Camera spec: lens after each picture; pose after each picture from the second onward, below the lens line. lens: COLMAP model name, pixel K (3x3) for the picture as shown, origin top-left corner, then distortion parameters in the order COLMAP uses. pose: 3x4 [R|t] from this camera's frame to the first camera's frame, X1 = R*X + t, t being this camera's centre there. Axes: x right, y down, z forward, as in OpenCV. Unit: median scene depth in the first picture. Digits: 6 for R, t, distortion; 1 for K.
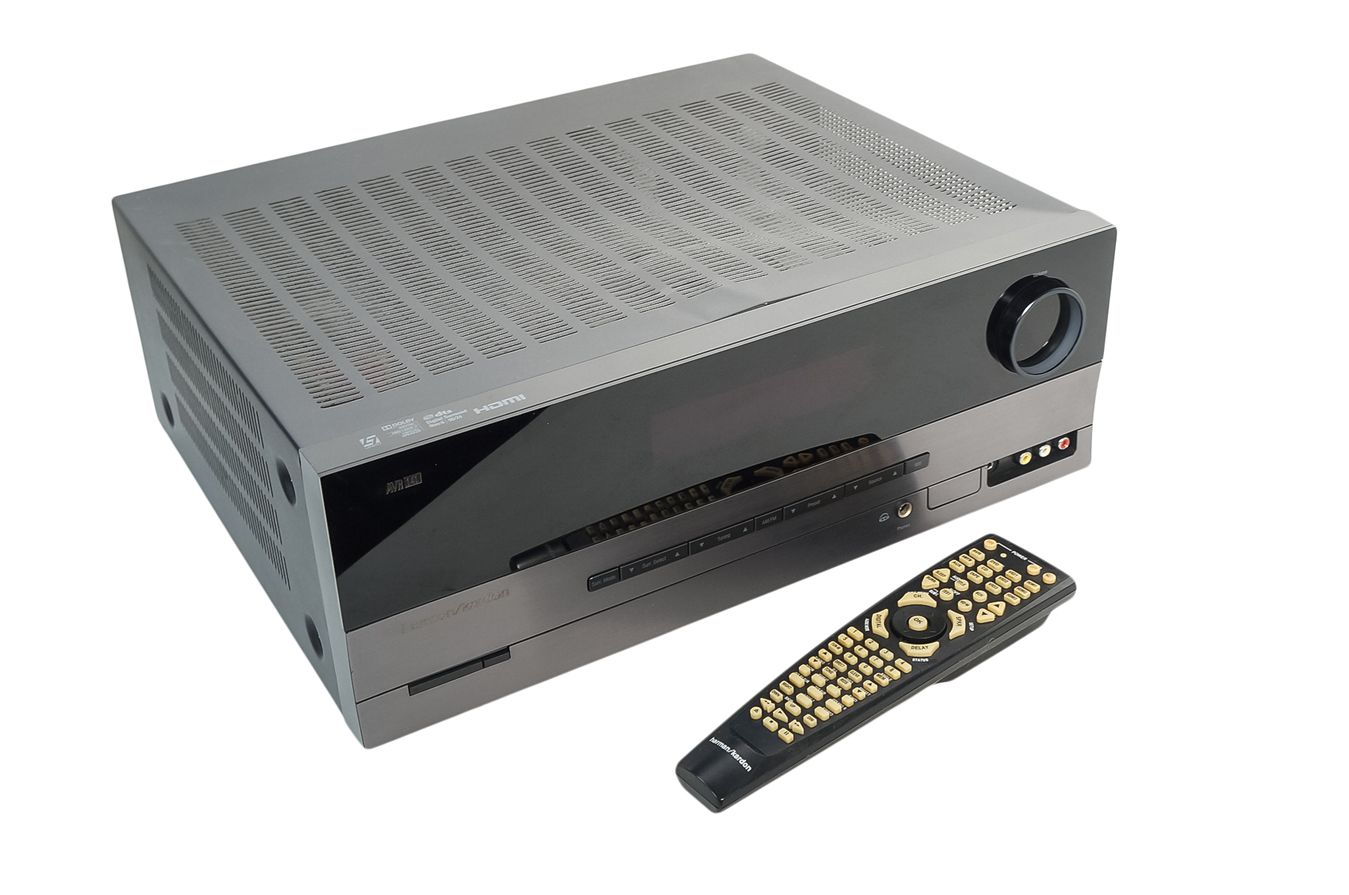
lens RADIAL K [[1618.6, 0, 664.2], [0, 1618.6, 448.2], [0, 0, 1]] dist [0.071279, 0.000000]
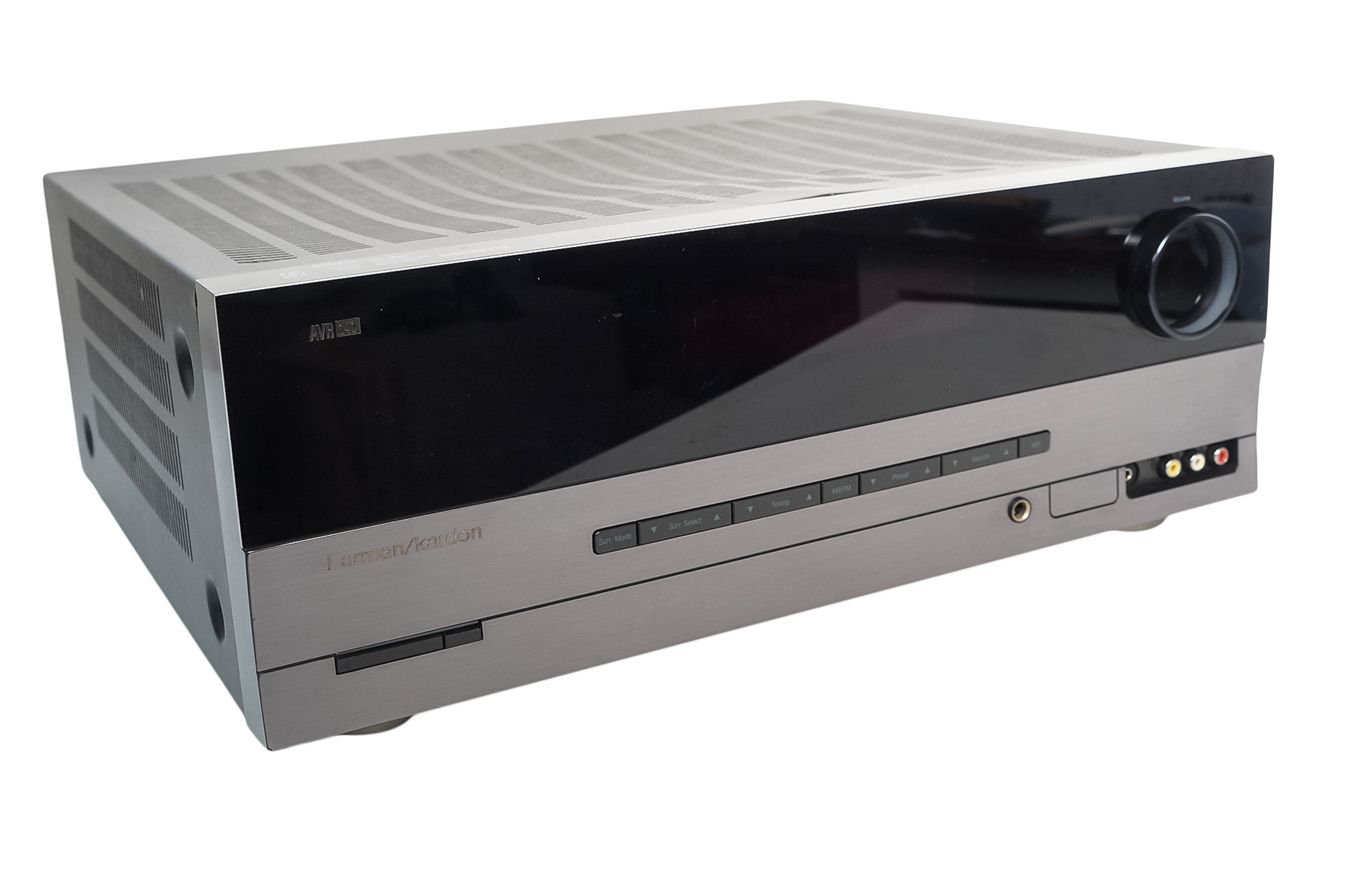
lens RADIAL K [[1618.6, 0, 683.7], [0, 1618.6, 444.4], [0, 0, 1]] dist [0.071279, 0.000000]
pose [[0.999566, 0.001050, -0.029431, 0.013205], [-0.008862, 0.963768, -0.266594, 0.207451], [0.028085, 0.266739, 0.963360, 0.250448]]
